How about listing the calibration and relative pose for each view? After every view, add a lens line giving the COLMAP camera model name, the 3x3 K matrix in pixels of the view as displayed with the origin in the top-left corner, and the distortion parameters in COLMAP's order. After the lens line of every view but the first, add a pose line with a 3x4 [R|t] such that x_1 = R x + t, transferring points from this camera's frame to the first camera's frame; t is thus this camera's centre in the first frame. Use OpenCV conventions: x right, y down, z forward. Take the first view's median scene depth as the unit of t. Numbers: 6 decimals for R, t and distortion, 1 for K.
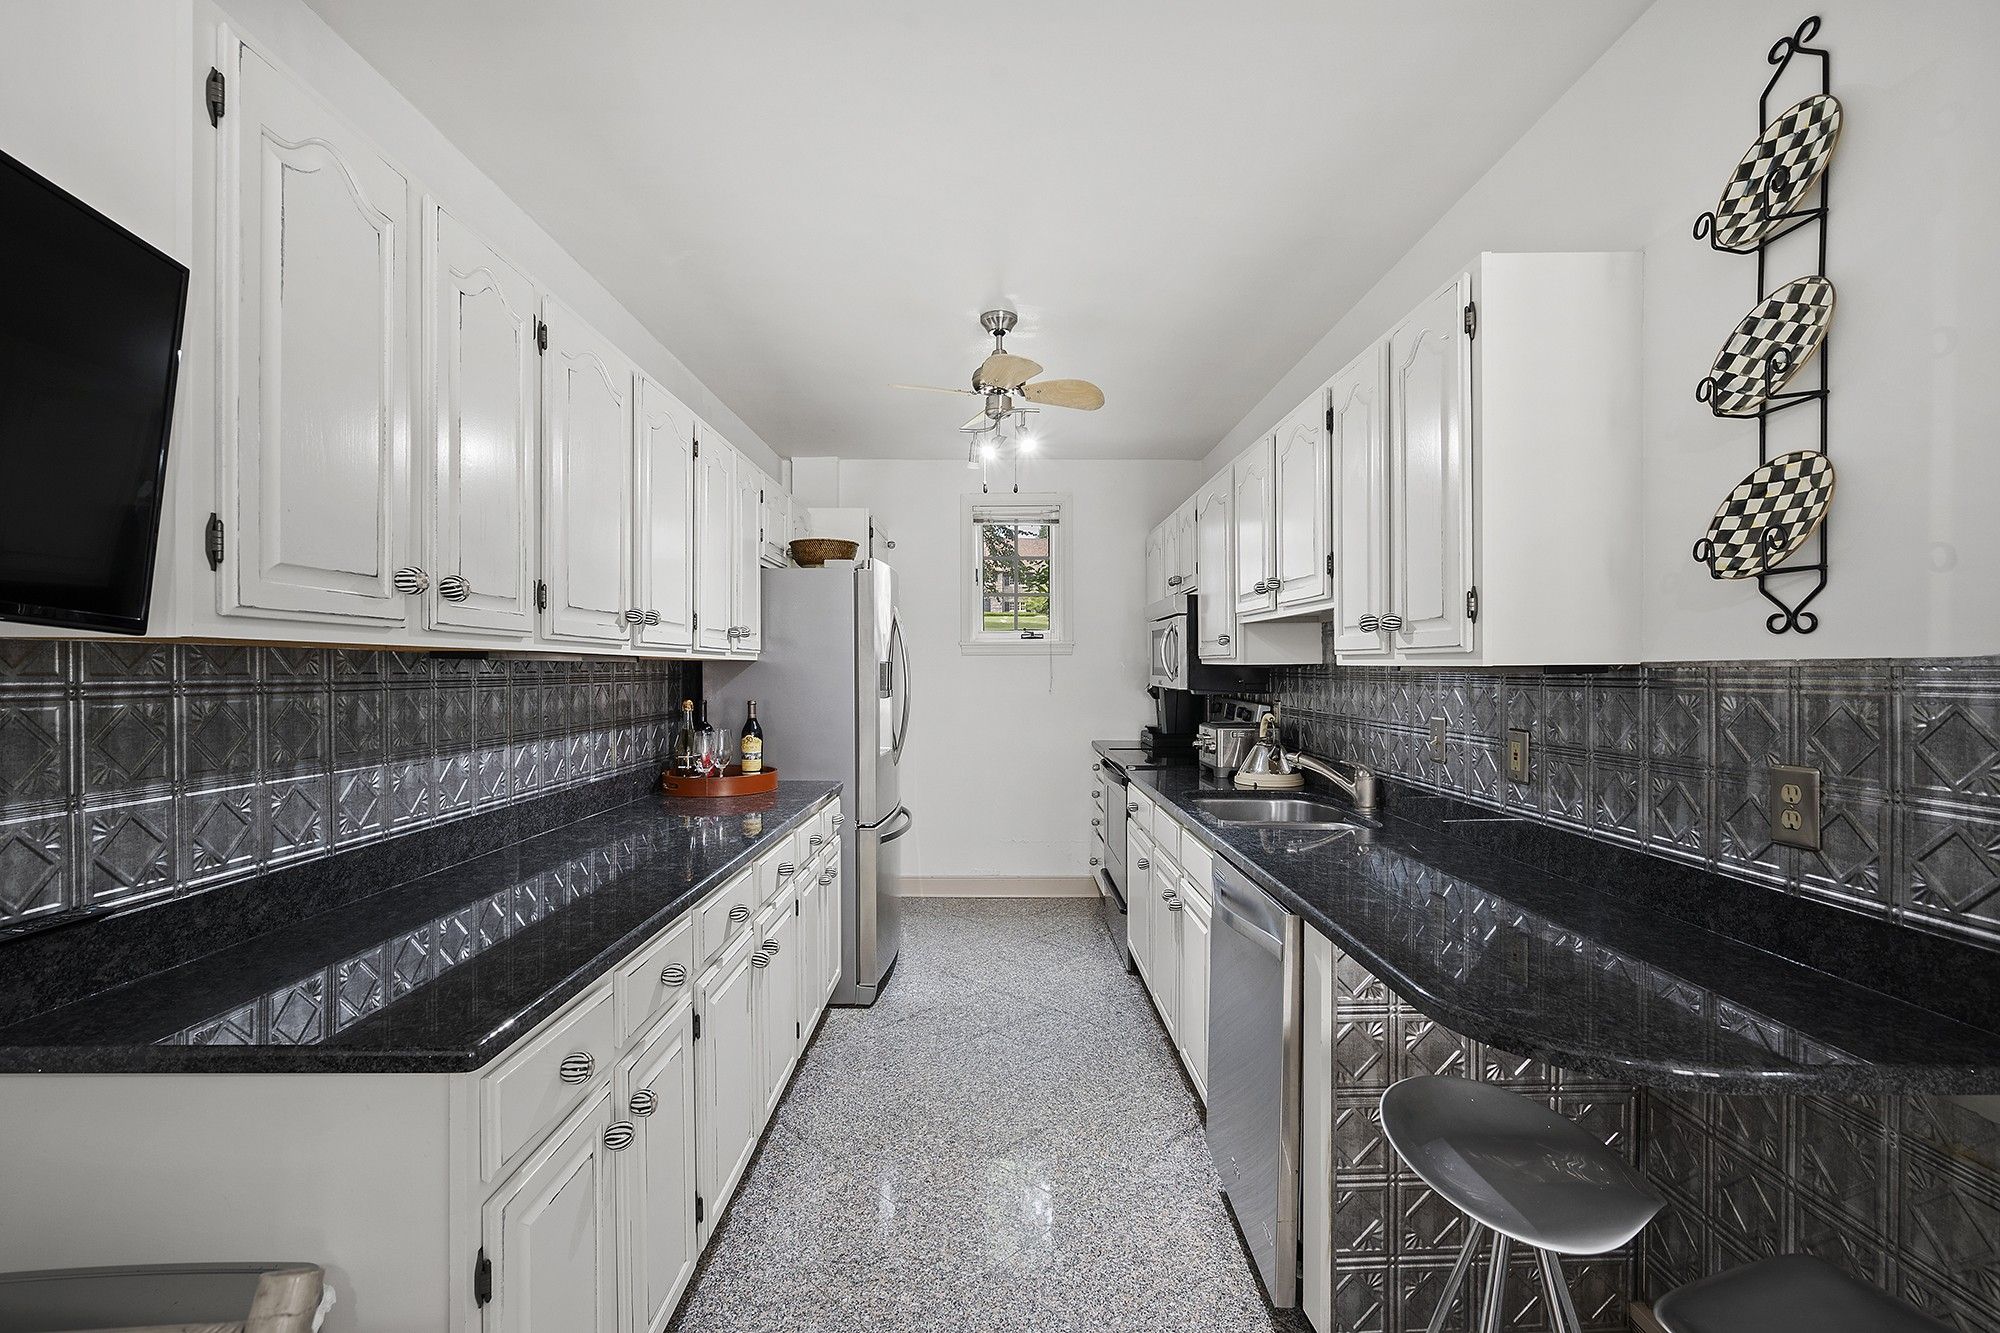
lens RADIAL K [[889.8, 0, 995.2], [0, 889.8, 668.6], [0, 0, 1]] dist [-0.002053, -0.000201]
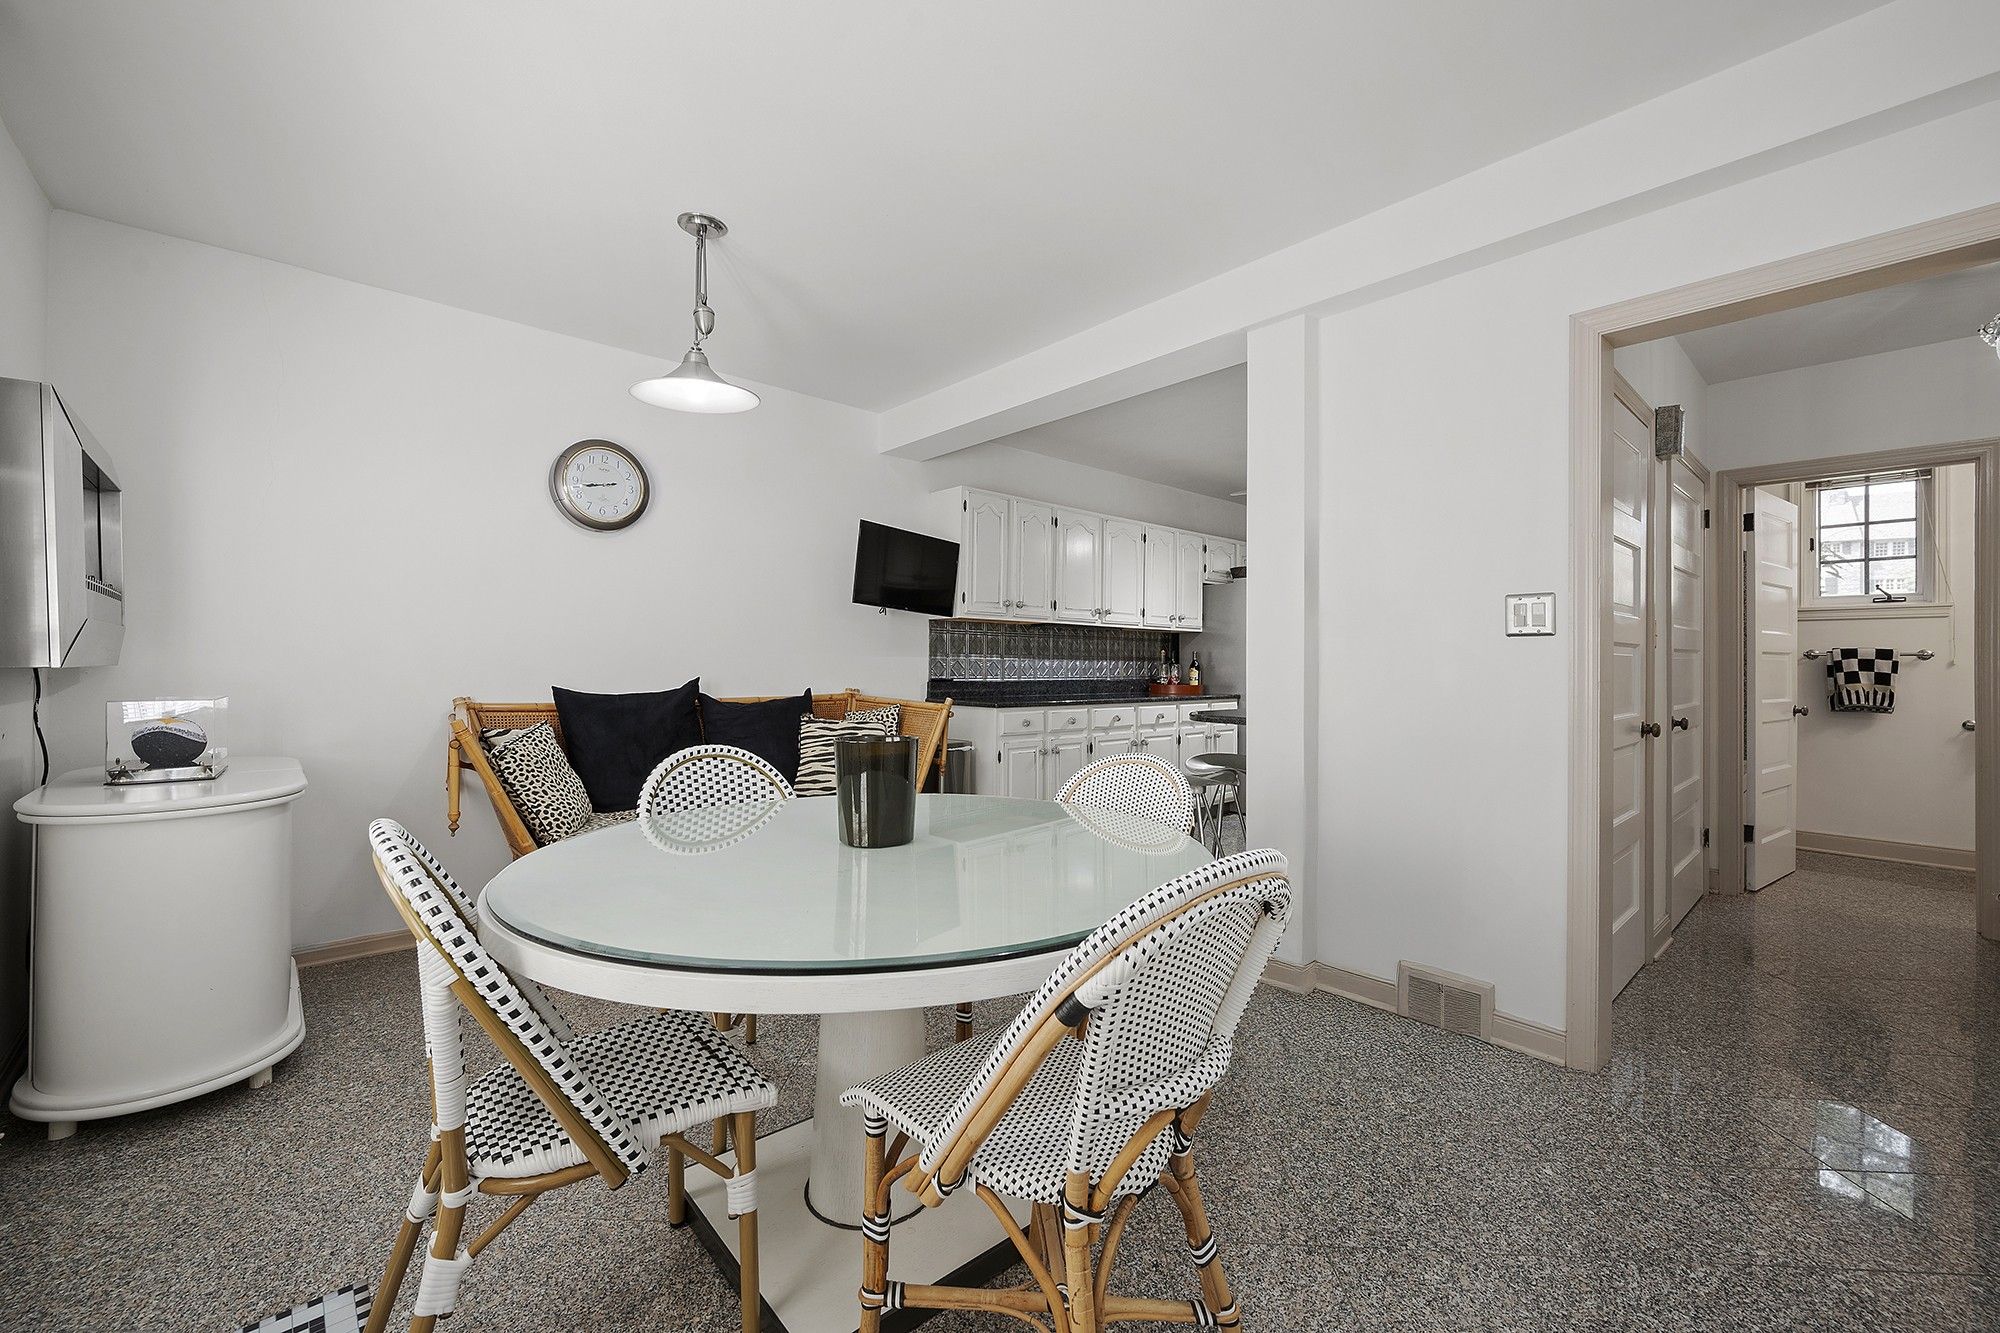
lens RADIAL K [[794.8, 0, 995.0], [0, 794.8, 667.6], [0, 0, 1]] dist [0.000325, 0.000005]
pose [[0.679933, 0.010832, -0.733194, 1.398010], [-0.007663, 0.999941, 0.007666, 0.118158], [0.733234, 0.000406, 0.679976, -1.053200]]
